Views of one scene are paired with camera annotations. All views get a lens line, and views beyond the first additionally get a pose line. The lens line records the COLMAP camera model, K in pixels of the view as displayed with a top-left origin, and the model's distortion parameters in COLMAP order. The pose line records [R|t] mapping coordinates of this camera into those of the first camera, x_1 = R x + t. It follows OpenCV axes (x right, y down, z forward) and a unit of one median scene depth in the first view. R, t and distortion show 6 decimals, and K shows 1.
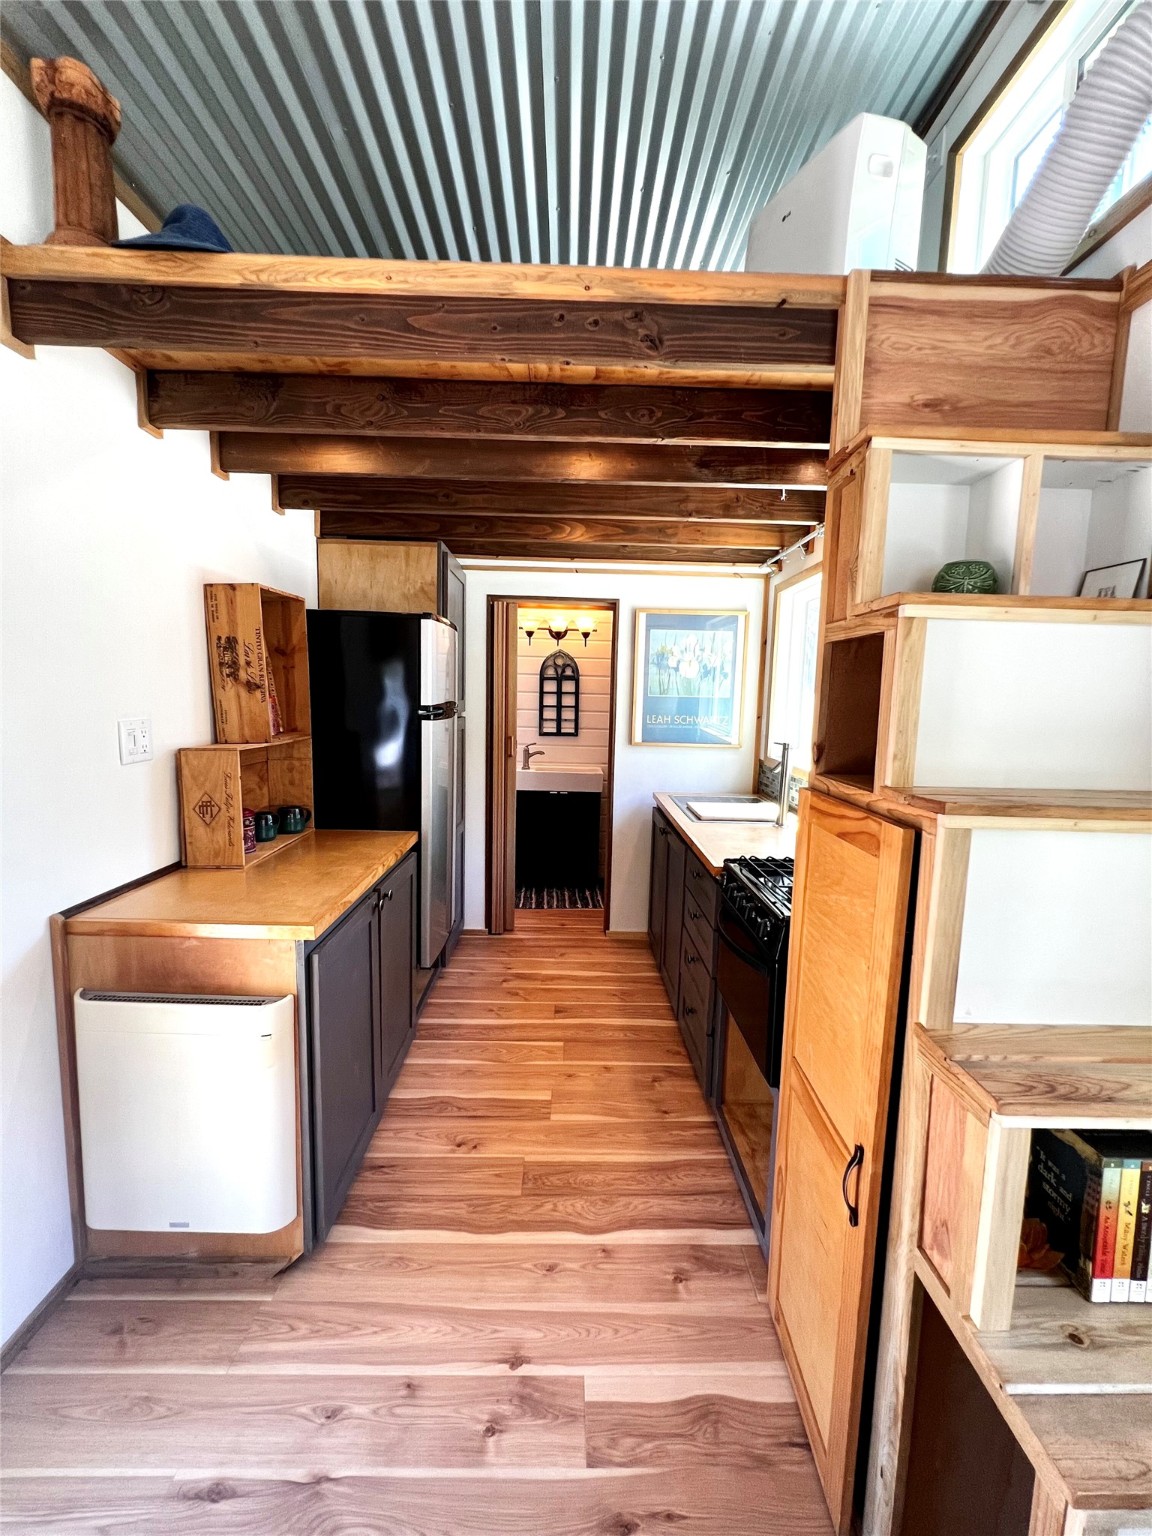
lens RADIAL K [[610.5, 0, 565.2], [0, 610.5, 761.9], [0, 0, 1]] dist [-0.006143, 0.001526]
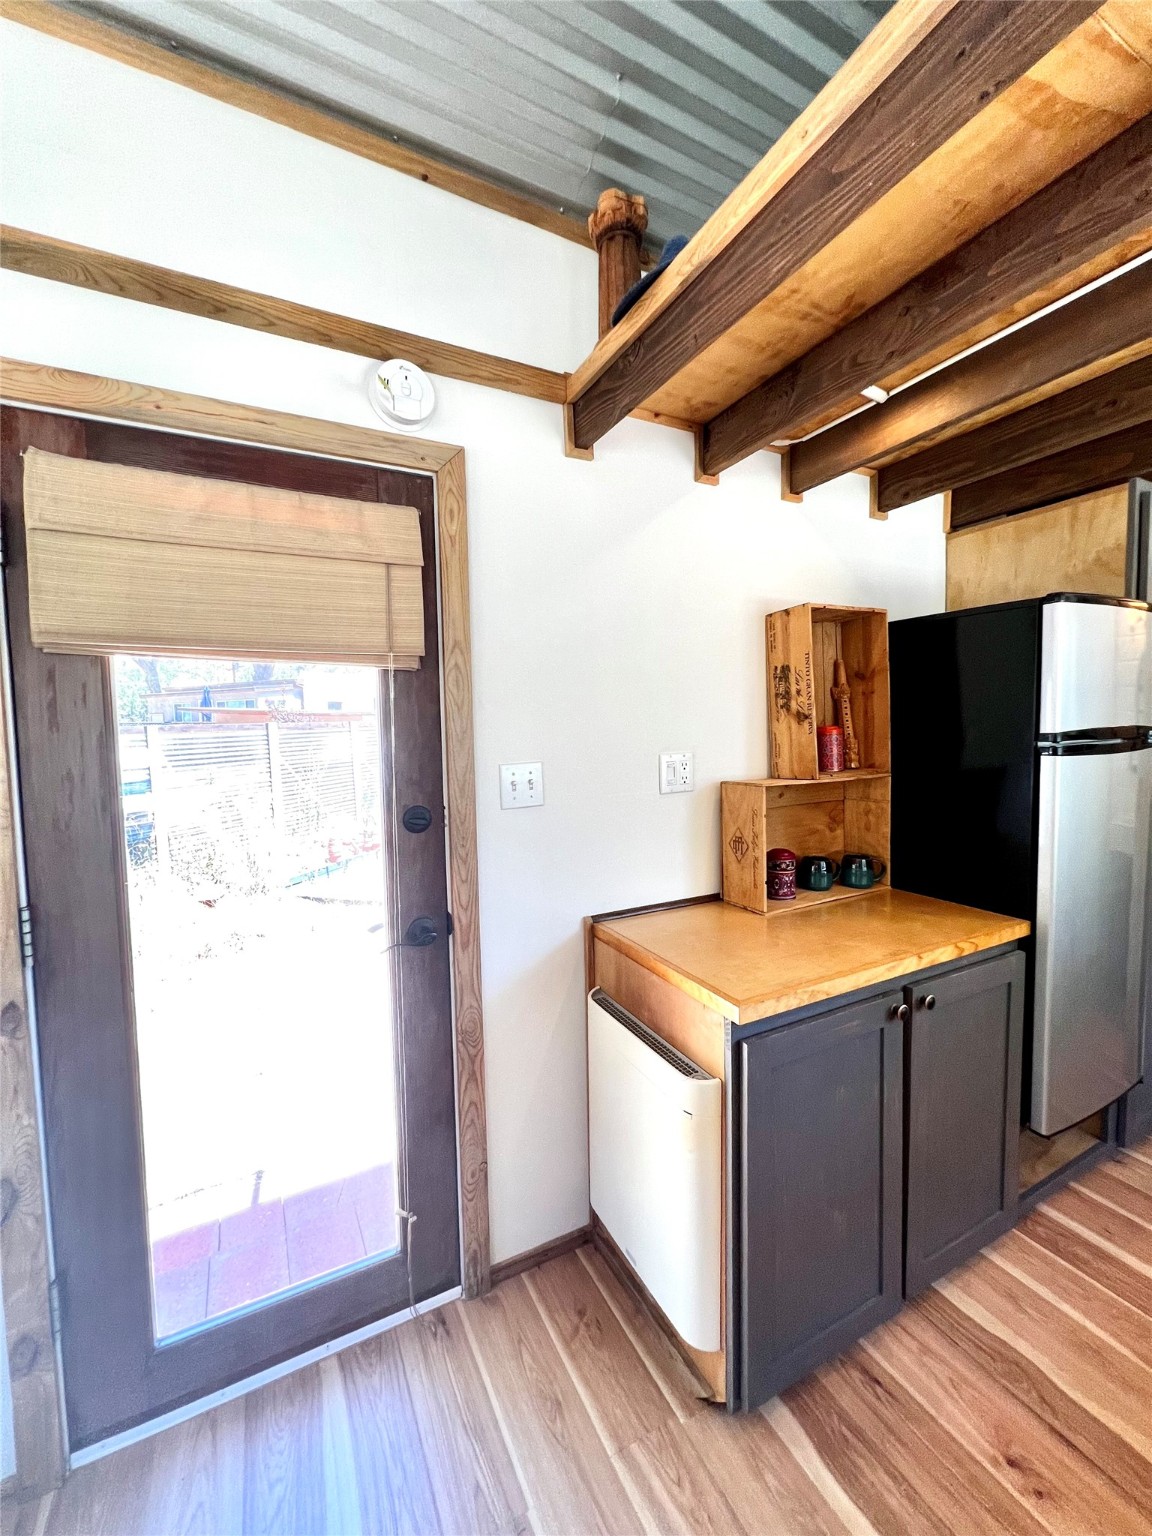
lens RADIAL K [[610.5, 0, 578.0], [0, 610.5, 764.4], [0, 0, 1]] dist [-0.006143, 0.001526]
pose [[0.464163, 0.019386, -0.885538, 0.145885], [-0.065230, 0.997794, -0.012347, -0.021640], [0.883345, 0.063495, 0.464403, 0.304864]]
